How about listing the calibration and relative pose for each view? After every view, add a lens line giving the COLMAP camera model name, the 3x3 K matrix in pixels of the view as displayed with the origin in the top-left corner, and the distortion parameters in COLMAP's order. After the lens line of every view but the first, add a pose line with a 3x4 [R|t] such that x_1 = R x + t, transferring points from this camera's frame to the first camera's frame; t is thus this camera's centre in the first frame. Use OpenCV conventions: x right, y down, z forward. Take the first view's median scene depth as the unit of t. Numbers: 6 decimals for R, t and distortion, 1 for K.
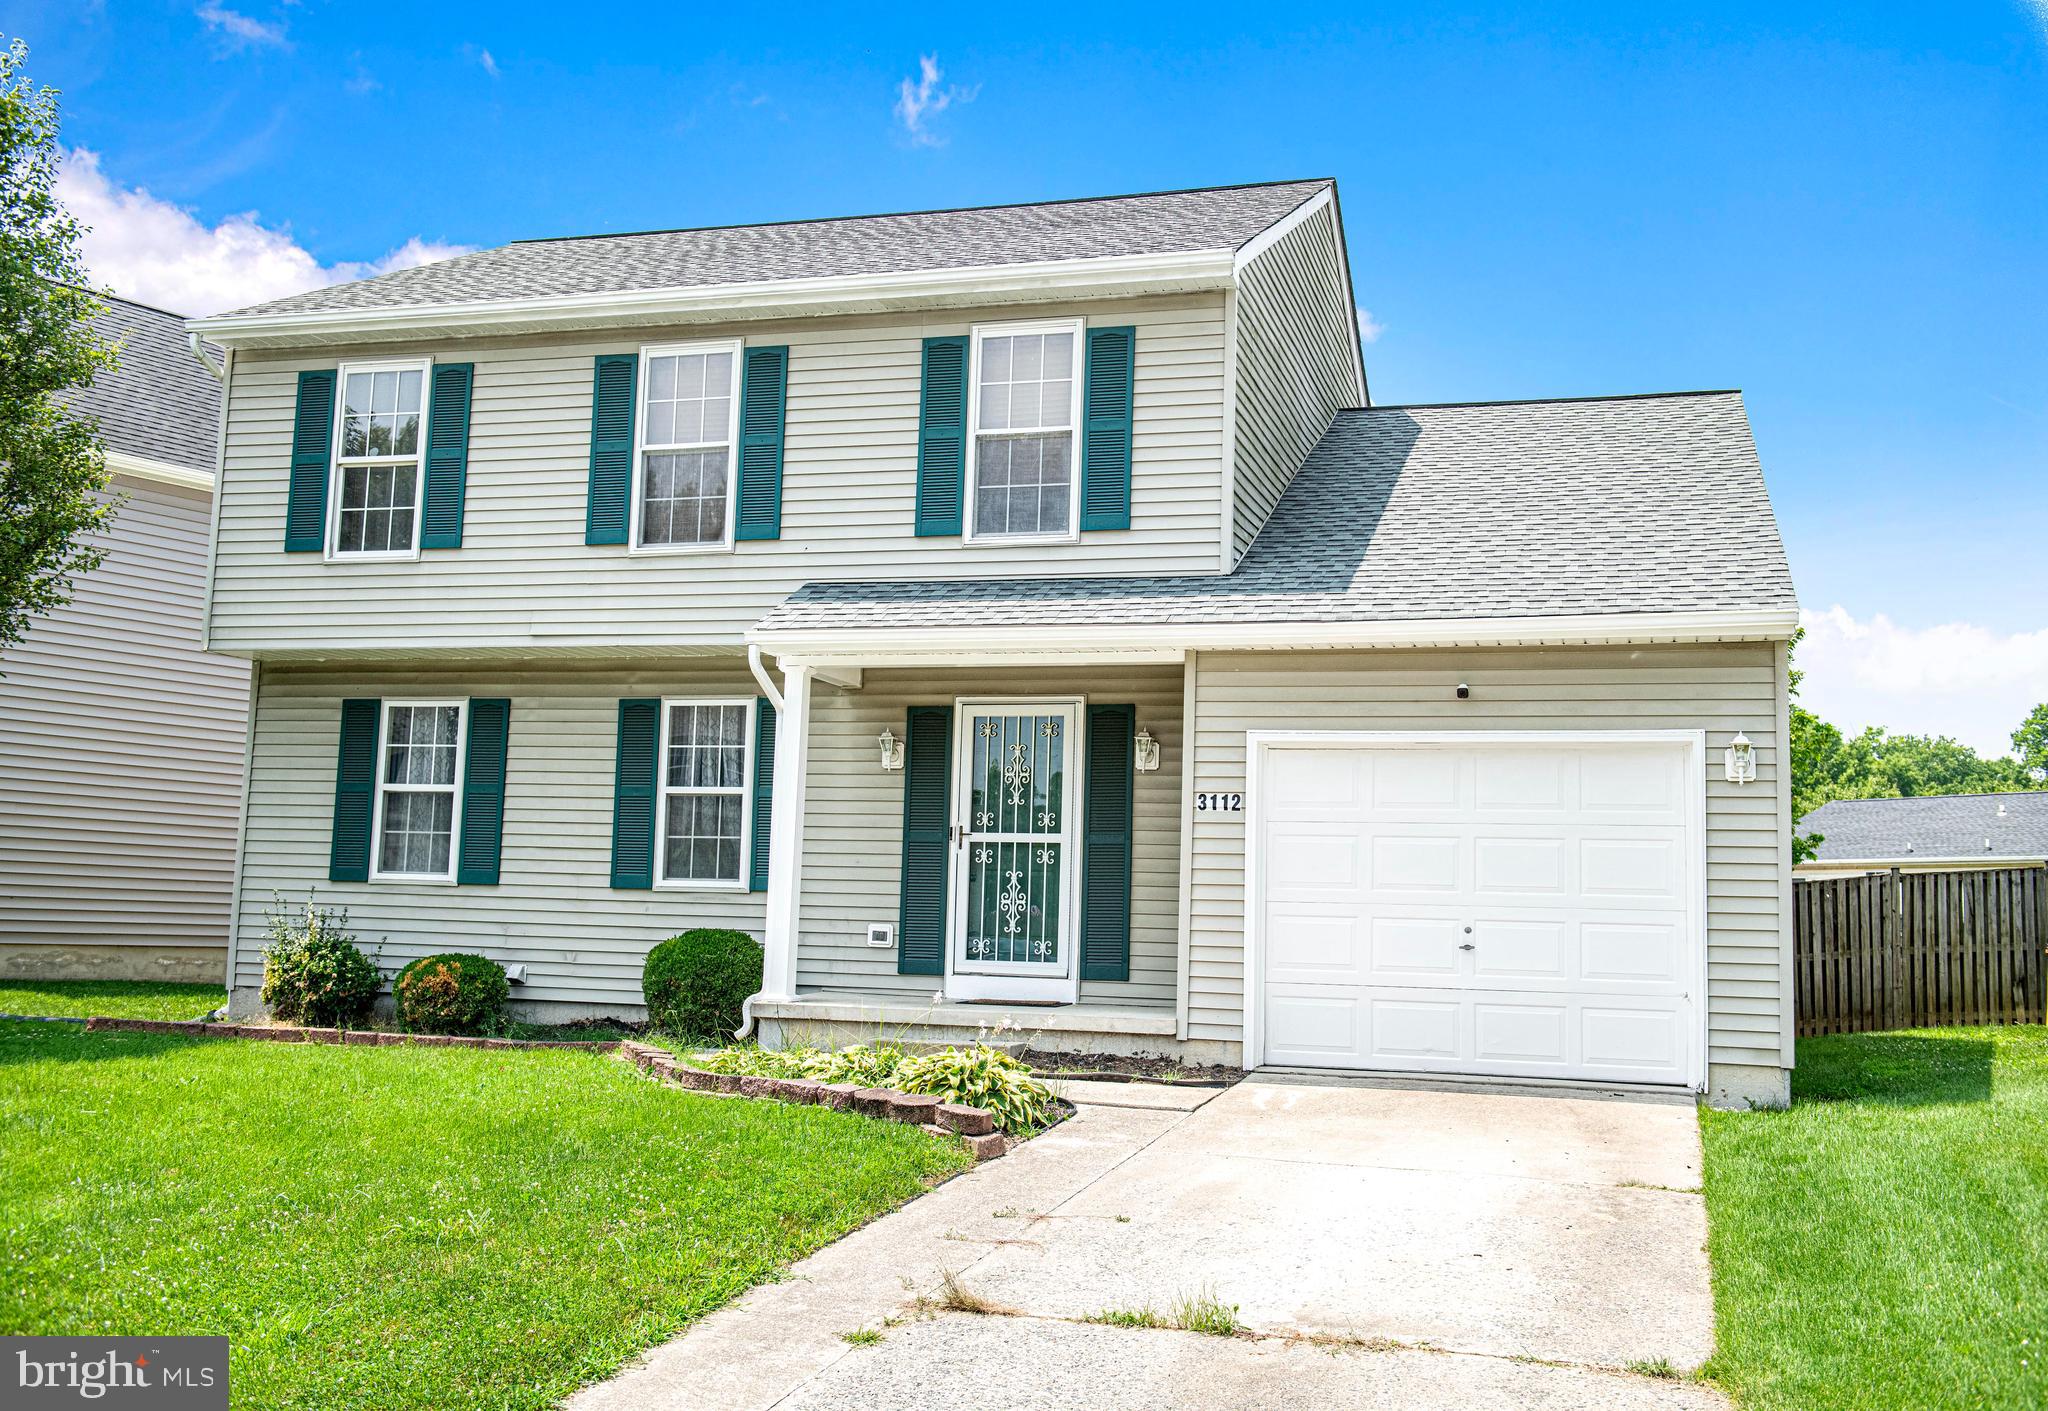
lens RADIAL K [[1826.9, 0, 1028.1], [0, 1826.9, 701.1], [0, 0, 1]] dist [0.055646, 0.004408]
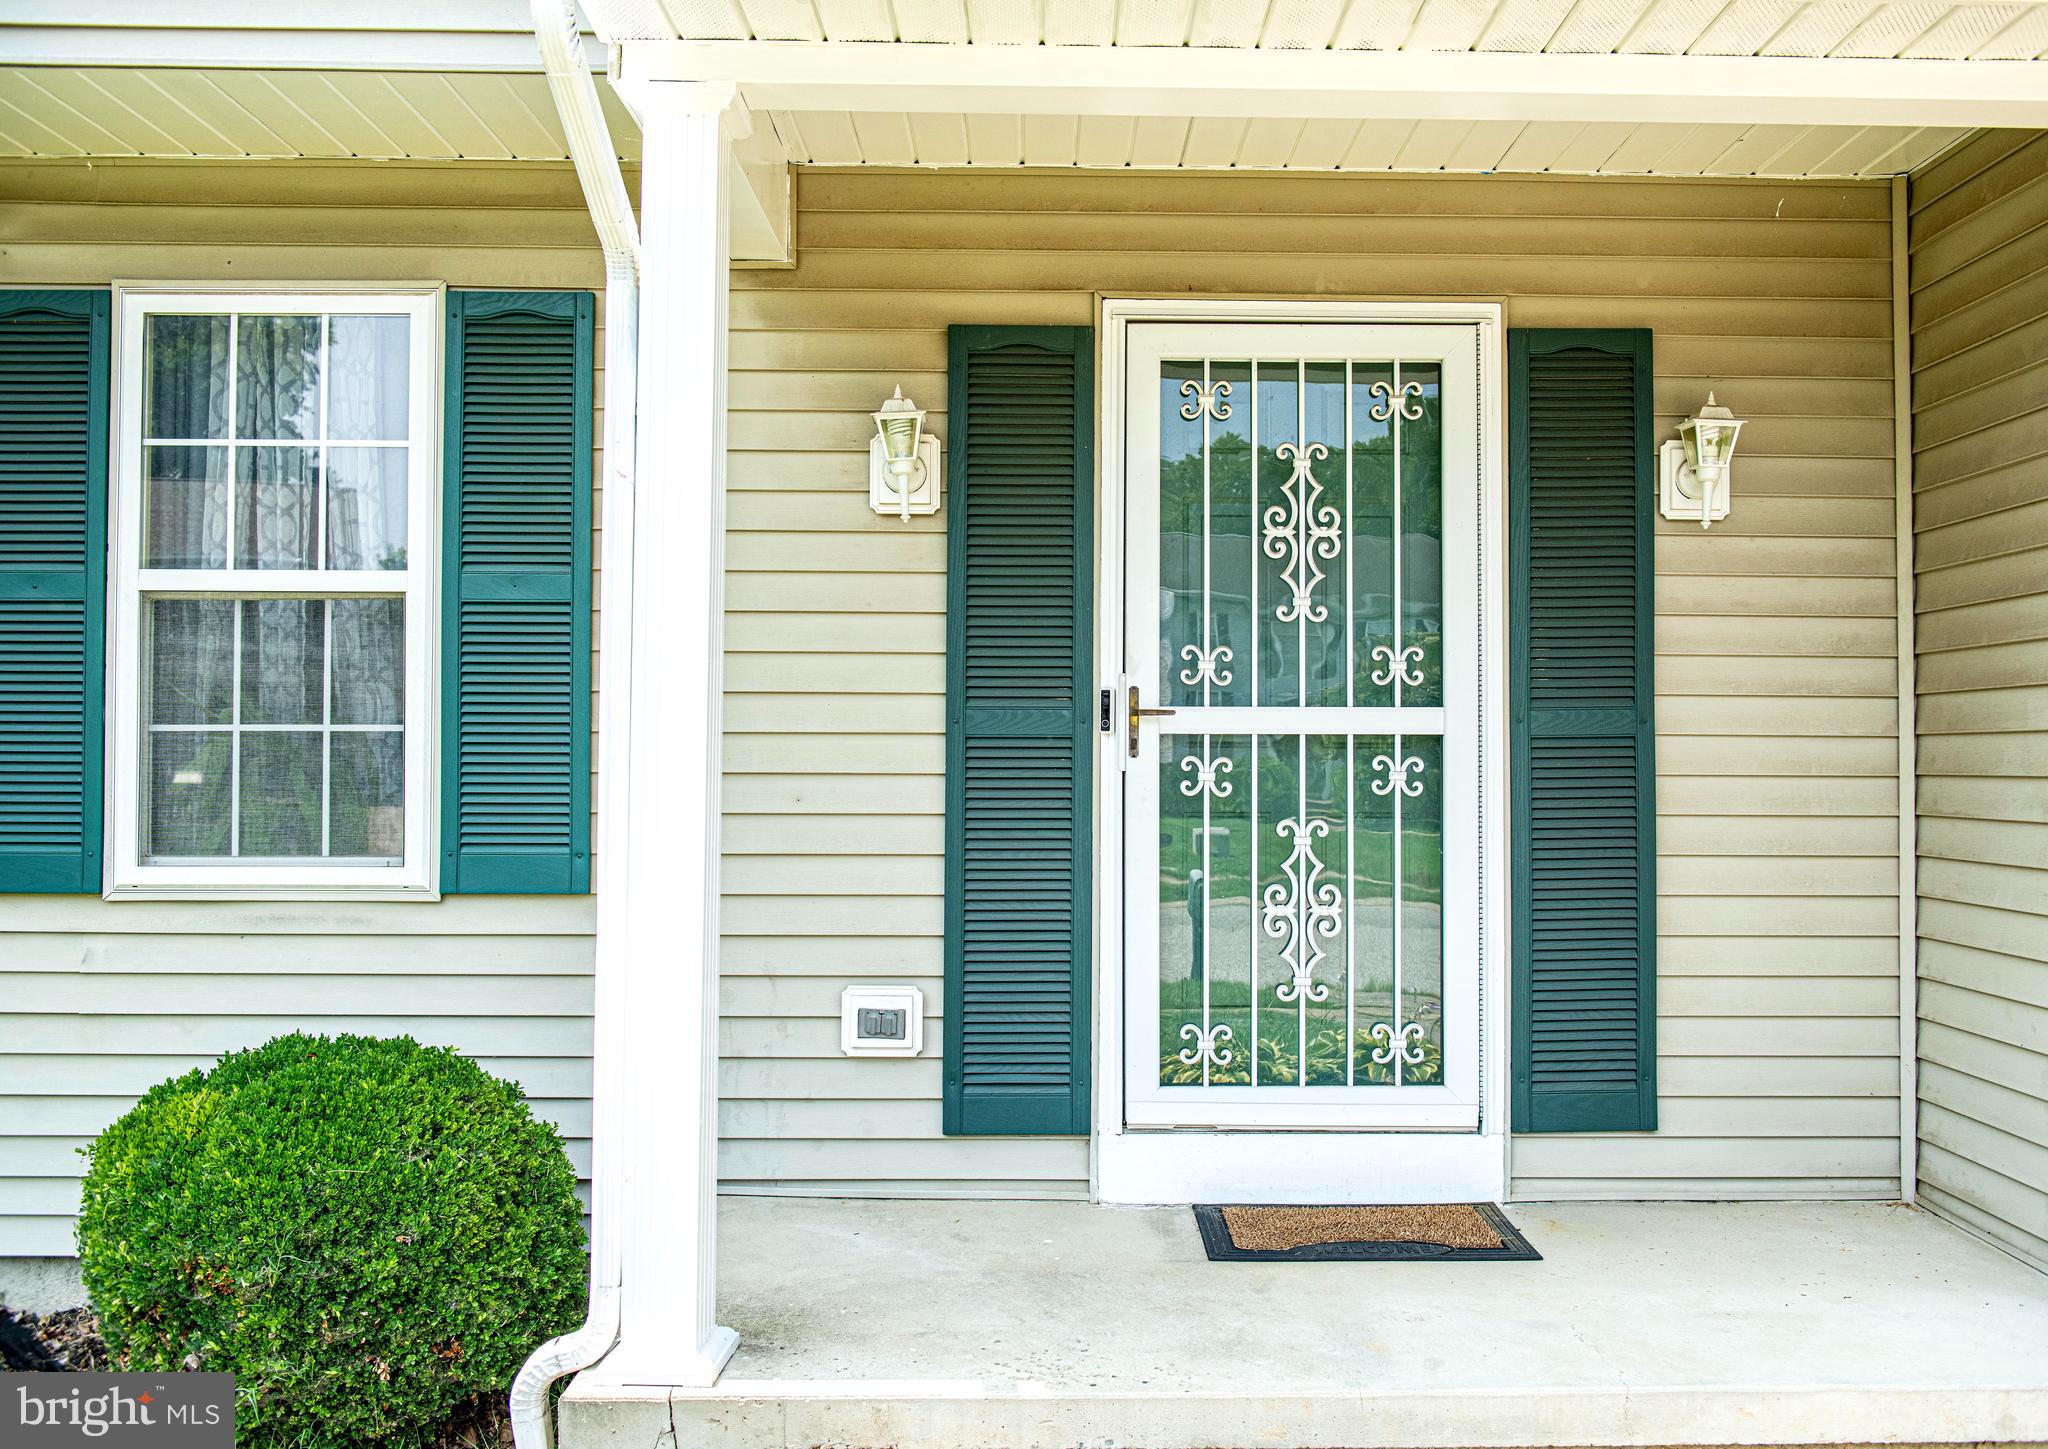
lens RADIAL K [[1633.1, 0, 1021.9], [0, 1633.1, 728.5], [0, 0, 1]] dist [-0.012395, -0.005049]
pose [[0.952681, -0.015875, 0.303556, -0.145314], [-0.013050, 0.995578, 0.093023, 0.048234], [-0.303690, -0.092583, 0.948262, 0.720425]]
